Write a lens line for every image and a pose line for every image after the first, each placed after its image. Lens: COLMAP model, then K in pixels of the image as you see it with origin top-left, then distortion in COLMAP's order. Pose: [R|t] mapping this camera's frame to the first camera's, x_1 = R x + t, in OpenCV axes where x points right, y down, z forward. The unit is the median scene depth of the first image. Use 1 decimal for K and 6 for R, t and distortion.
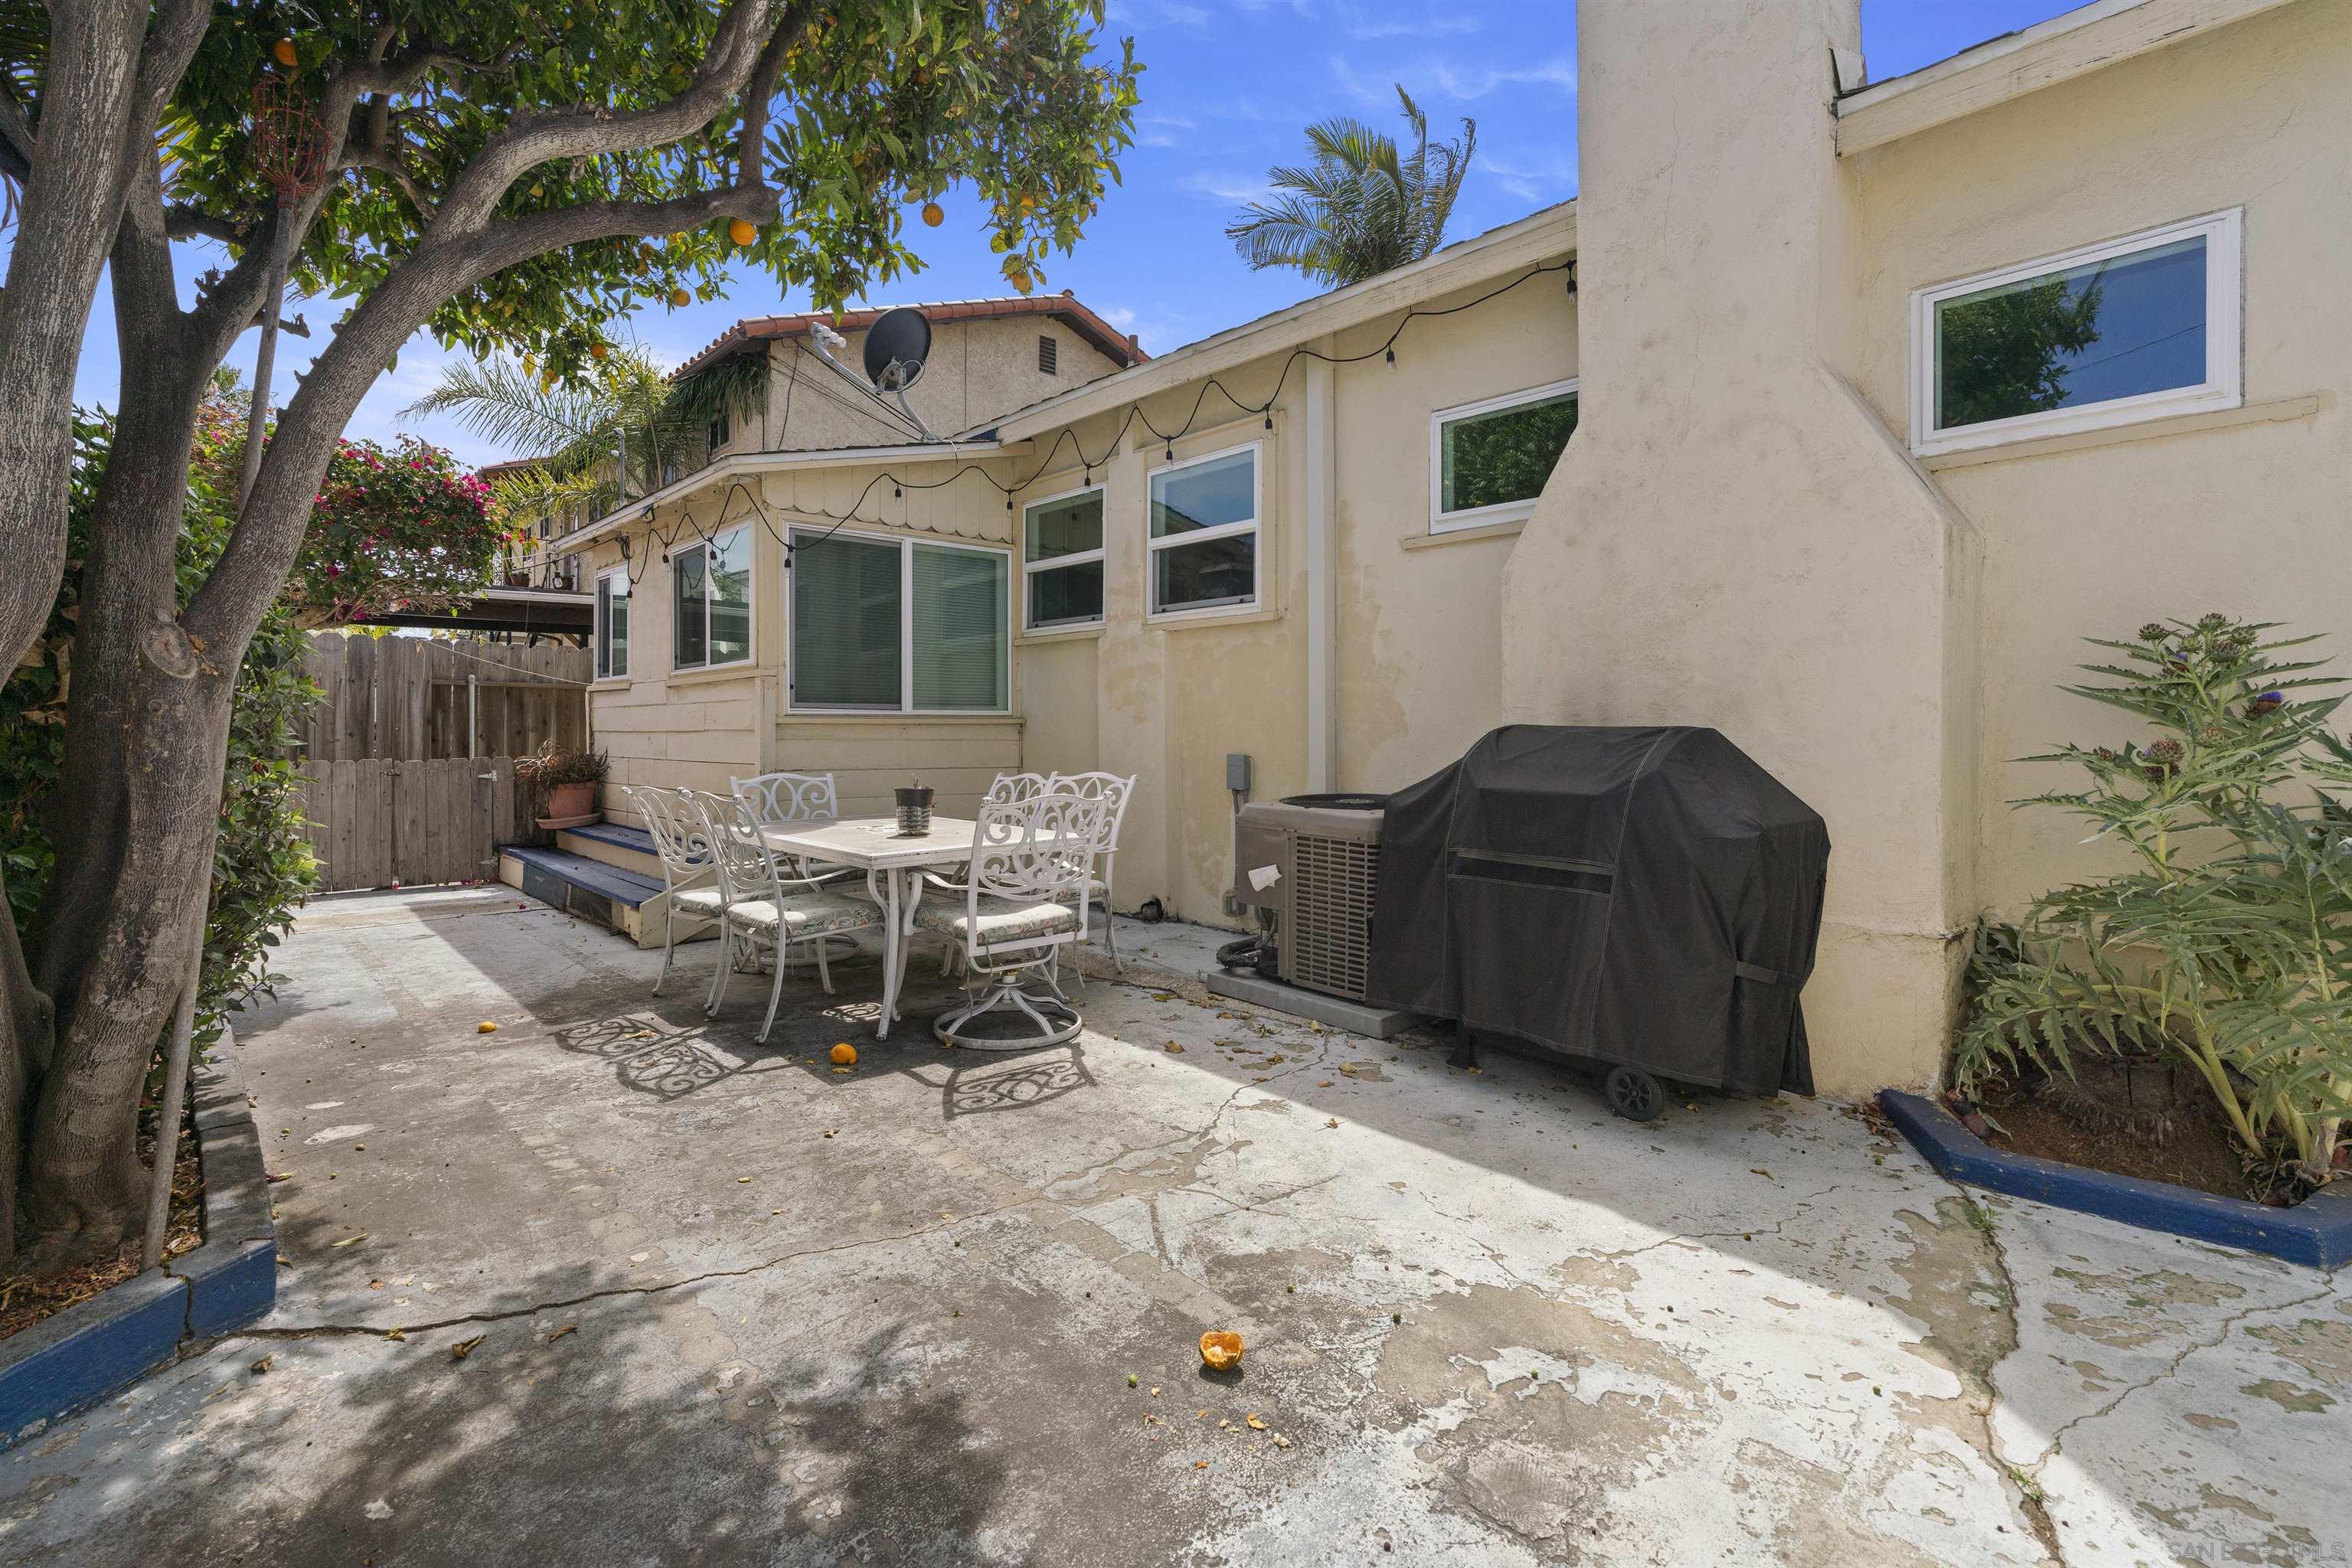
lens RADIAL K [[1074.7, 0, 1149.3], [0, 1074.7, 739.1], [0, 0, 1]] dist [-0.011452, 0.006048]
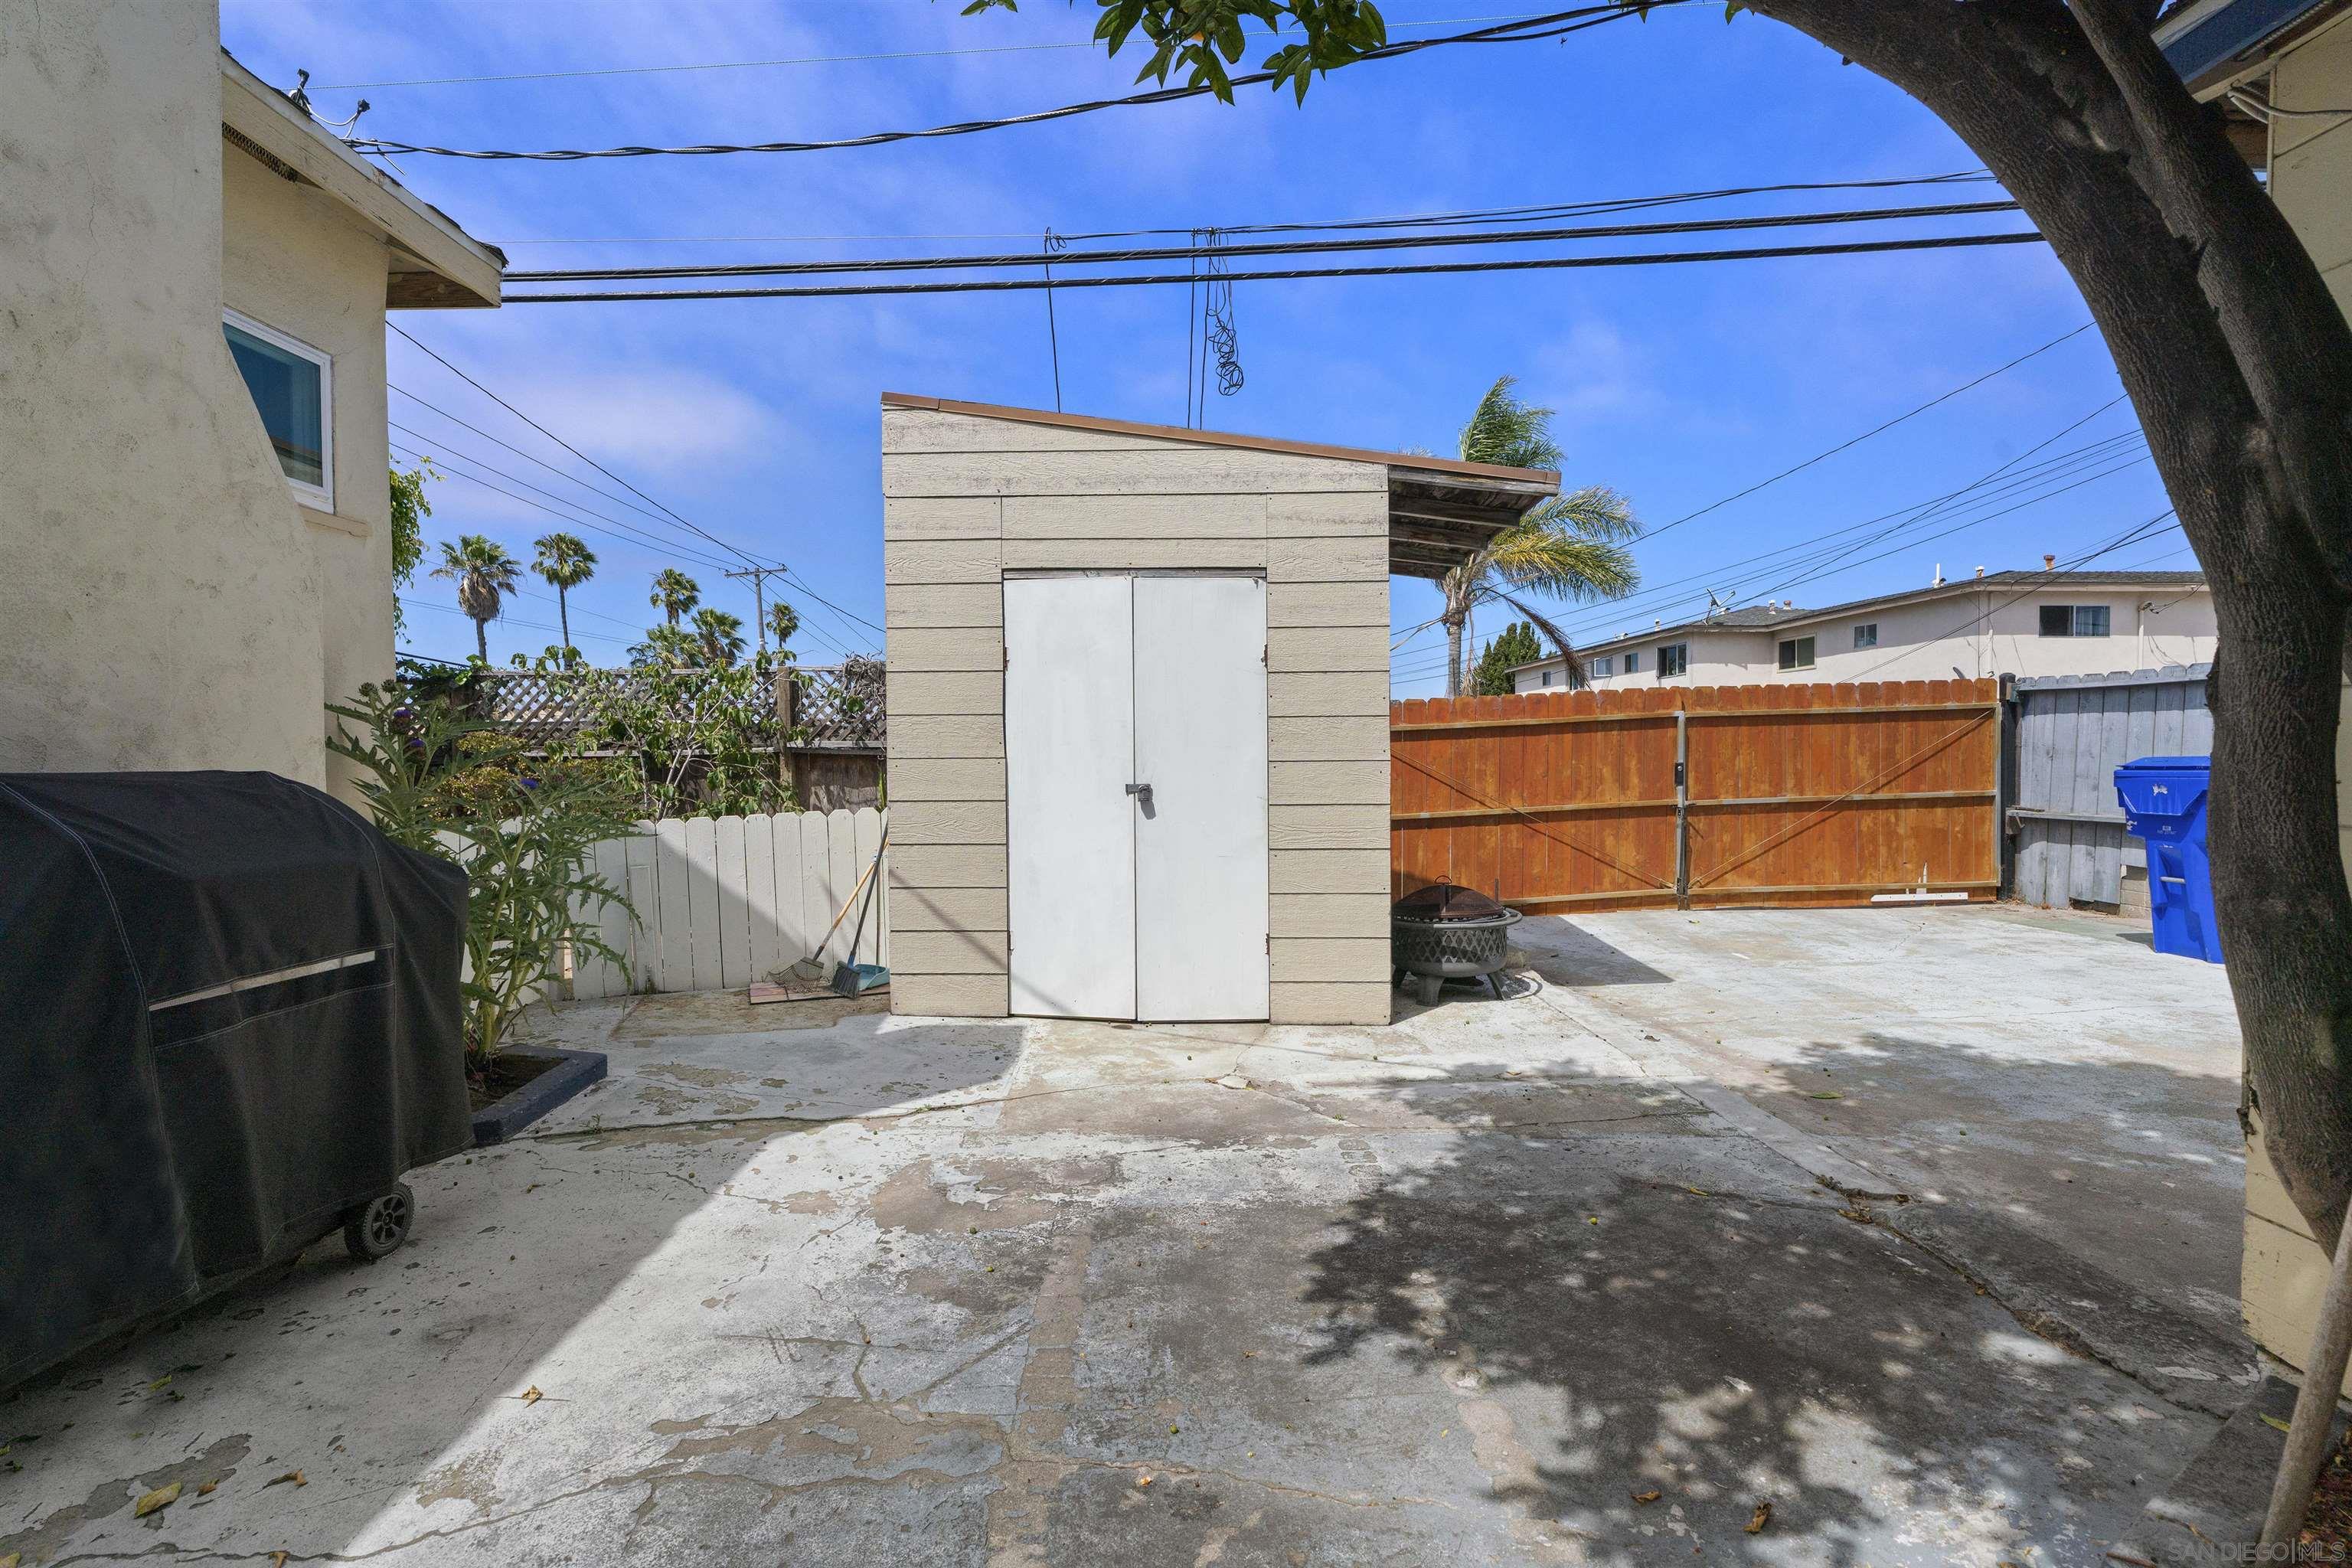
lens RADIAL K [[1074.7, 0, 1175.8], [0, 1074.7, 772.4], [0, 0, 1]] dist [-0.011452, 0.006048]
pose [[-0.755347, -0.009692, 0.655253, -0.723342], [0.011288, 0.999550, 0.027797, -0.034528], [-0.655227, 0.028393, -0.754898, 1.656527]]
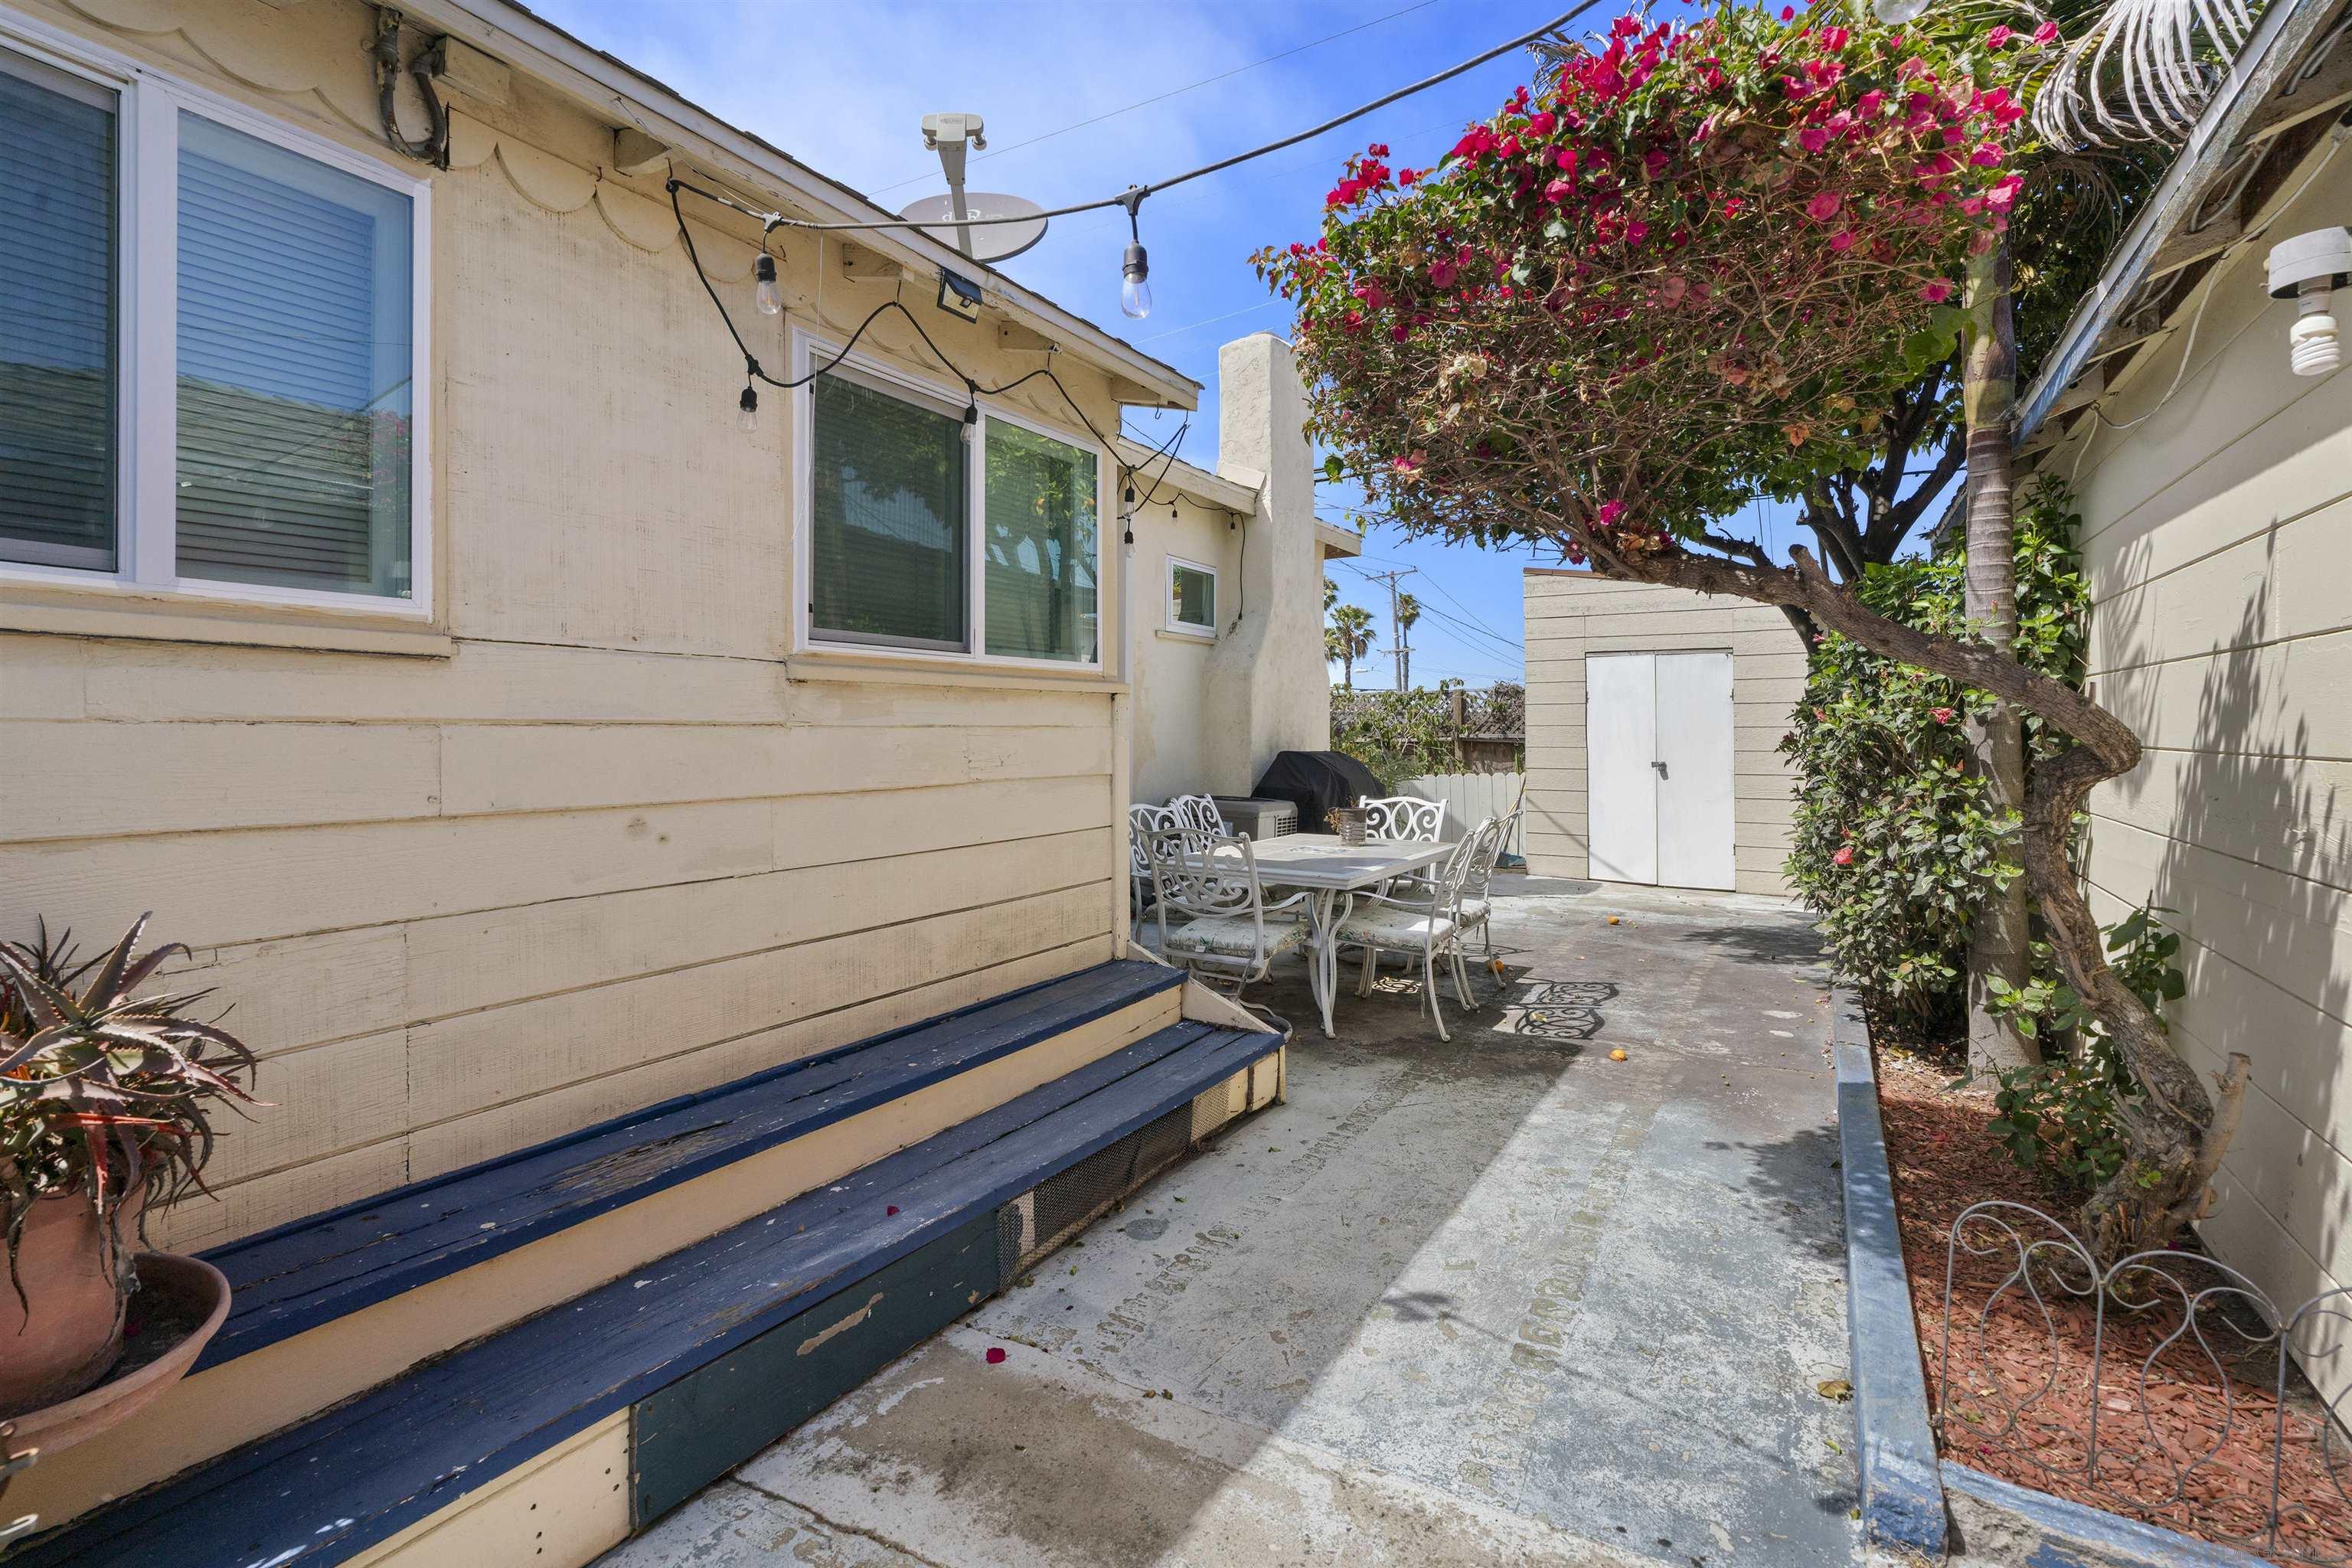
lens RADIAL K [[1074.7, 0, 1169.6], [0, 1074.7, 711.7], [0, 0, 1]] dist [-0.011452, 0.006048]
pose [[-0.288656, 0.017473, 0.957274, -2.598966], [0.011396, 0.999825, -0.014813, -0.102770], [-0.957365, 0.006634, -0.288804, 3.029497]]
